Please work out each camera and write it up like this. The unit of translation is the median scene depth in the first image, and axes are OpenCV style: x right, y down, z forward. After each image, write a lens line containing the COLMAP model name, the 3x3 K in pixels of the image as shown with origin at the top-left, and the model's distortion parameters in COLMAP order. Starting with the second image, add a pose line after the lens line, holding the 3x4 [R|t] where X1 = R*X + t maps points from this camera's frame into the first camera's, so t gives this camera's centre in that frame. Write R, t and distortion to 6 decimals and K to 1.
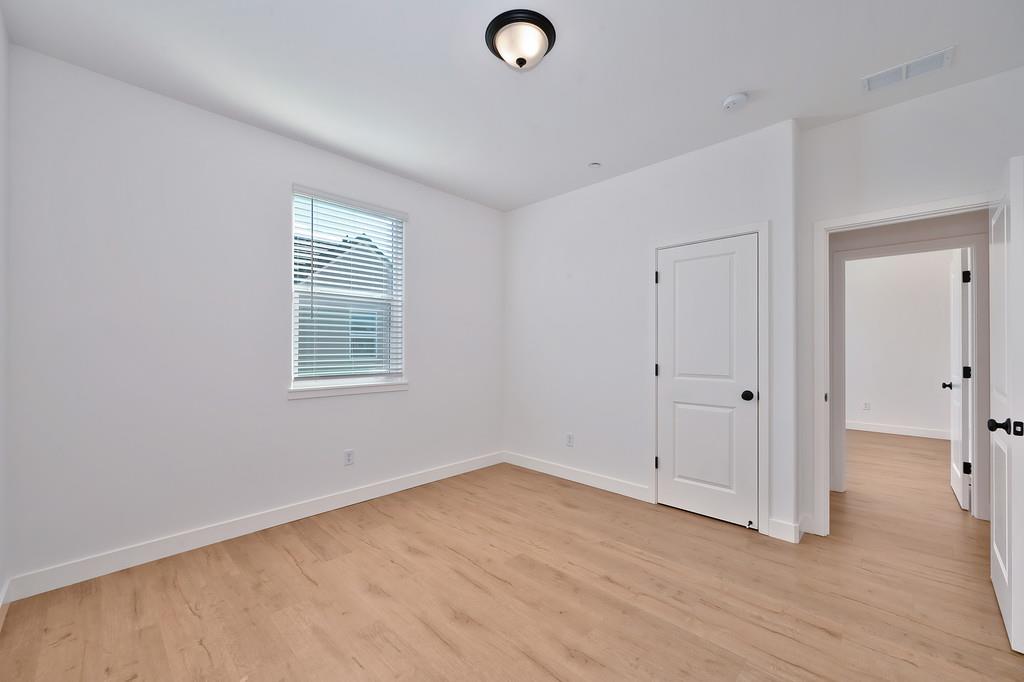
lens RADIAL K [[406.2, 0, 512.2], [0, 406.2, 346.1], [0, 0, 1]] dist [0.001182, -0.000286]
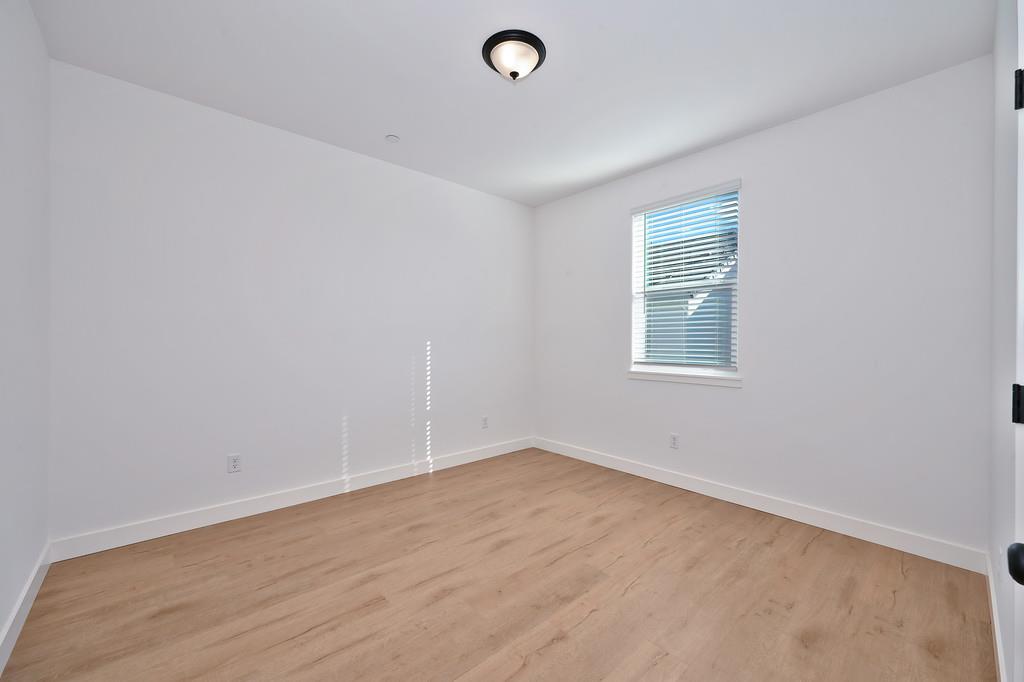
lens RADIAL K [[406.2, 0, 520.9], [0, 406.2, 339.9], [0, 0, 1]] dist [0.001182, -0.000286]
pose [[-0.065791, -0.003337, -0.997828, 0.793454], [0.000242, 0.999994, -0.003360, 0.014689], [0.997833, -0.000462, -0.065790, 0.775676]]
